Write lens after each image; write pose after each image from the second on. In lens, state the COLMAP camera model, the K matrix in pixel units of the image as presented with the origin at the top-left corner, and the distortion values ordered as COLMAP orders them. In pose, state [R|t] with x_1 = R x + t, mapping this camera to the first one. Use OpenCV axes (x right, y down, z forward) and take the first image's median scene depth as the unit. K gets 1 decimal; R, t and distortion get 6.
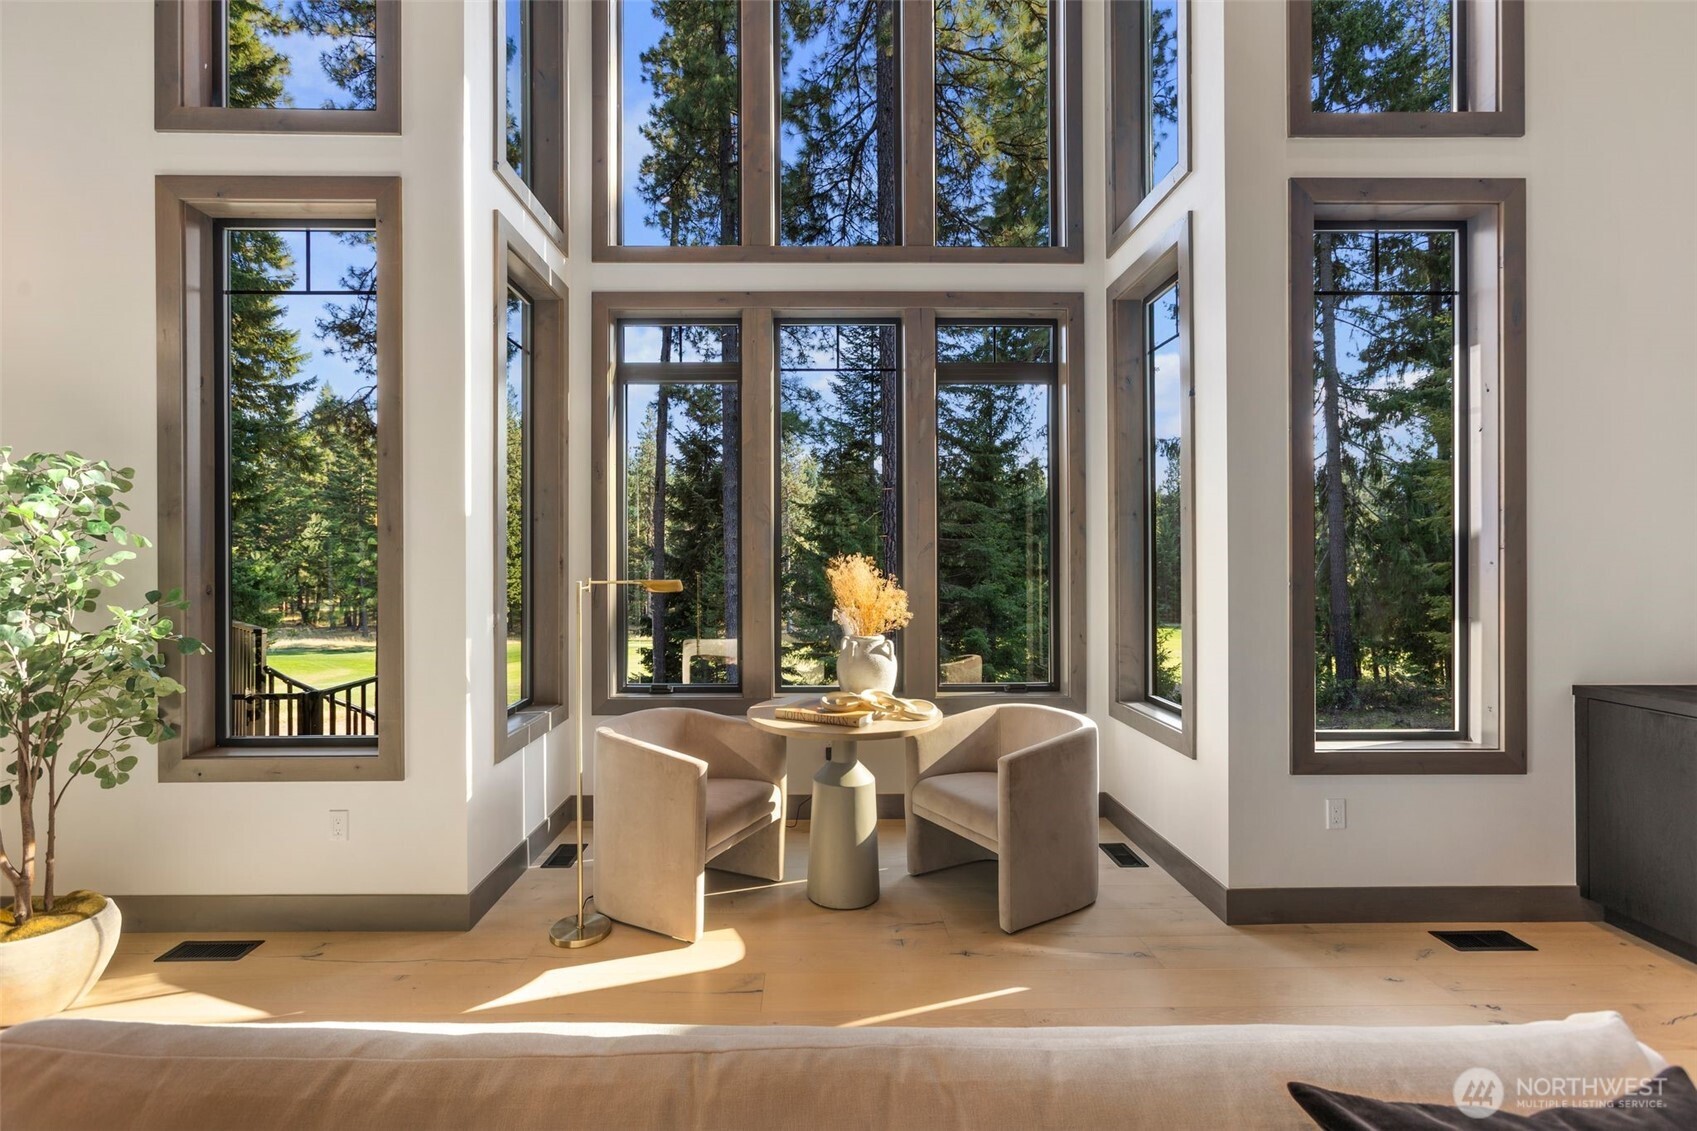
lens RADIAL K [[782.4, 0, 816.1], [0, 782.4, 561.2], [0, 0, 1]] dist [0.002482, 0.000631]
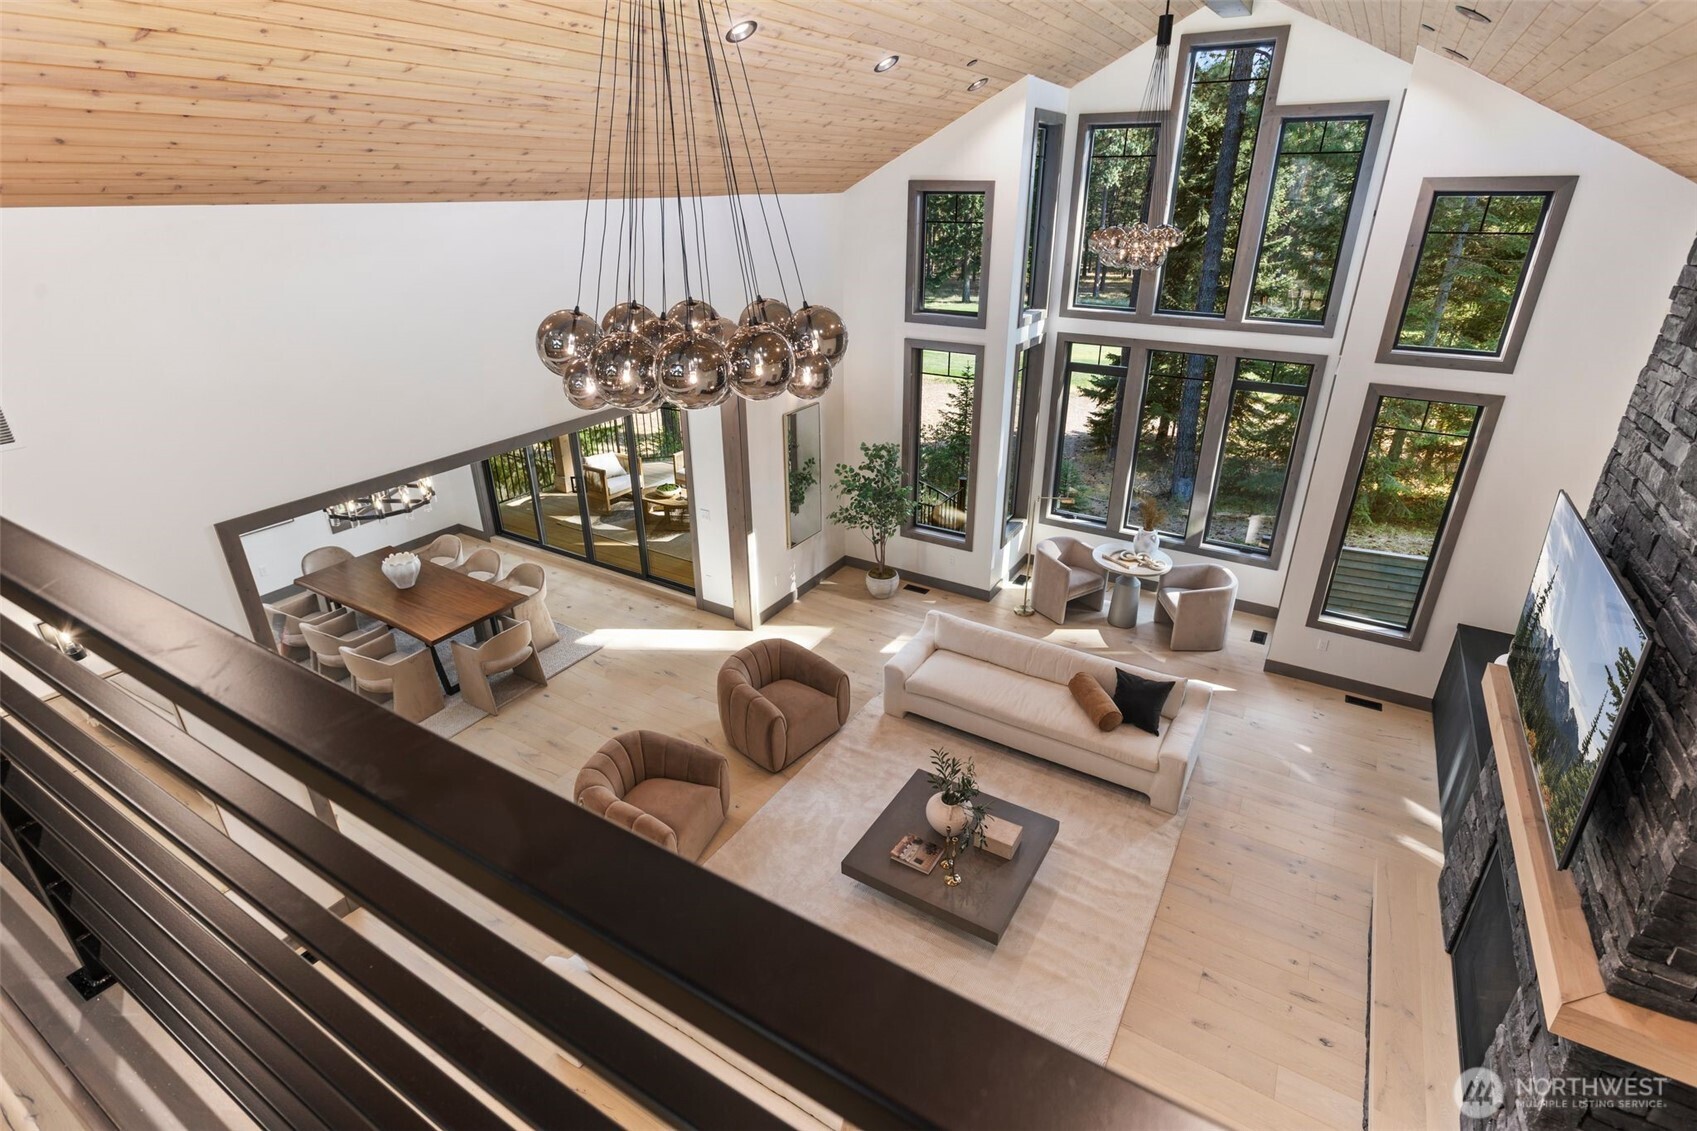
lens RADIAL K [[844.0, 0, 839.3], [0, 844.0, 548.7], [0, 0, 1]] dist [-0.002687, 0.000347]
pose [[0.853345, 0.212345, -0.476143, 0.558285], [0.003228, 0.911125, 0.412117, -1.026571], [0.521337, -0.353215, 0.776818, -1.704440]]
